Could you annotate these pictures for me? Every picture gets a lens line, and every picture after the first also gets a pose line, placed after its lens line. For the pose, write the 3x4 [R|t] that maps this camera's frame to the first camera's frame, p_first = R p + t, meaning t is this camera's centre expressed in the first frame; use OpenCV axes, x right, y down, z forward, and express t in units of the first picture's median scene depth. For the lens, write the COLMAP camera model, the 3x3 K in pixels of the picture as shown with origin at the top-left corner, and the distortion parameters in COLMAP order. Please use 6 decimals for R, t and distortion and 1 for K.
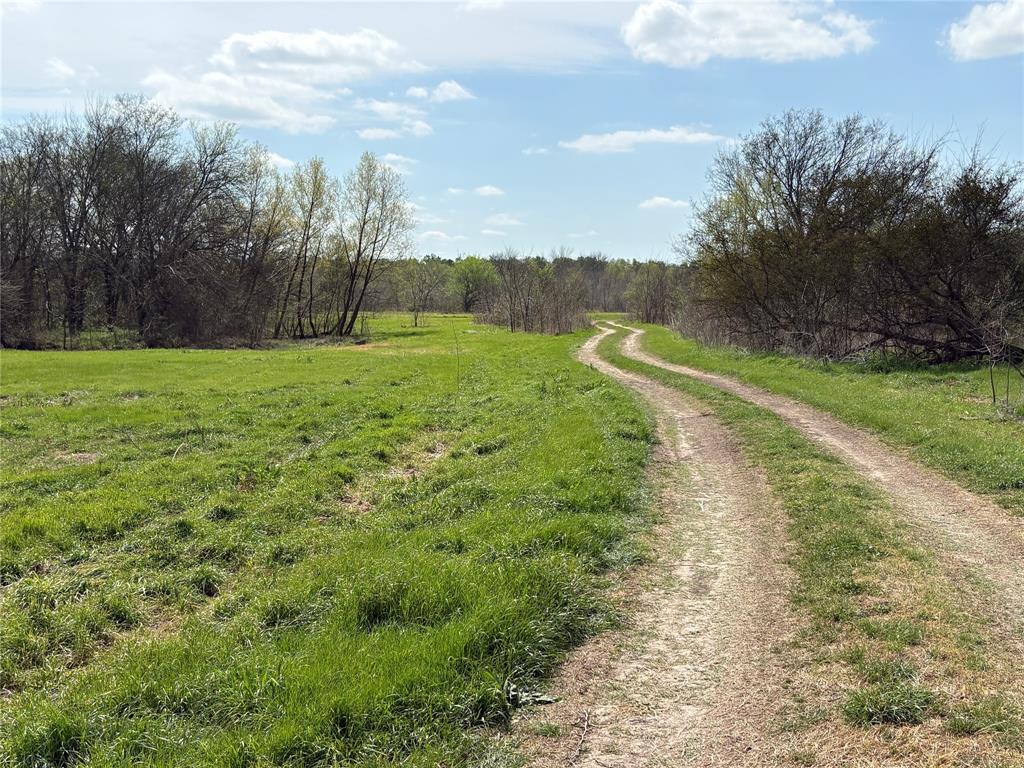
lens RADIAL K [[1751.3, 0, 511.8], [0, 1751.3, 384.6], [0, 0, 1]] dist [-0.035482, 0.000000]
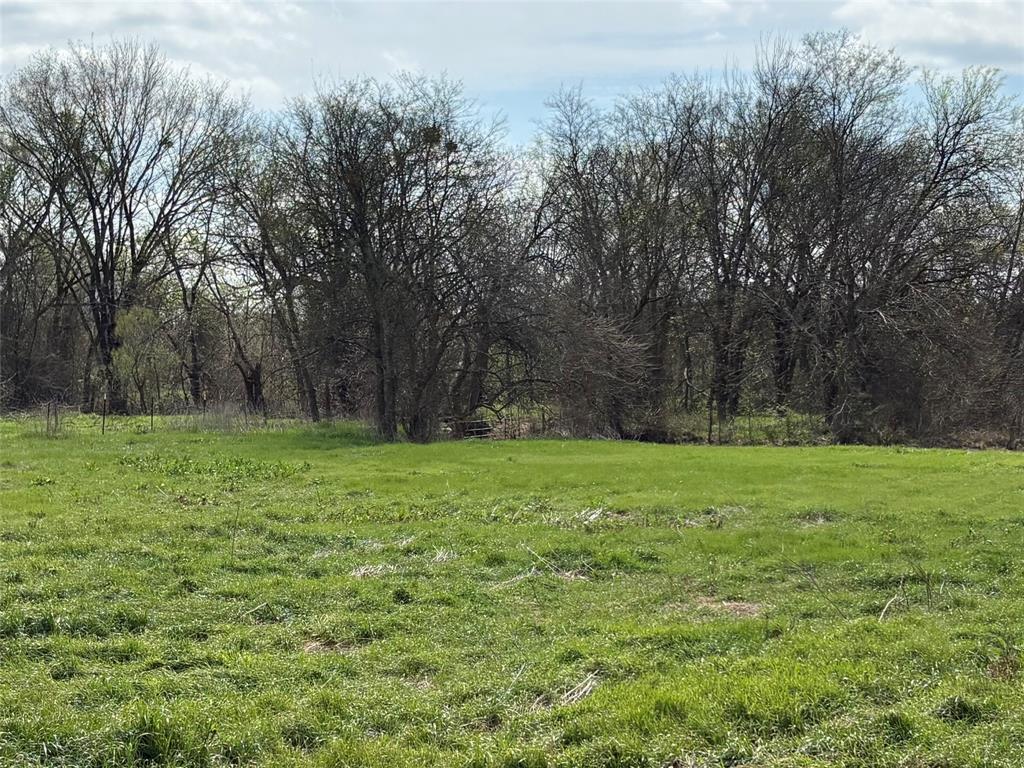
lens RADIAL K [[1751.3, 0, 511.6], [0, 1751.3, 382.0], [0, 0, 1]] dist [-0.035482, 0.000000]
pose [[0.850559, 0.033411, -0.524817, 0.018837], [-0.003440, 0.998312, 0.057979, -0.078062], [0.525868, -0.047509, 0.849239, 0.406895]]
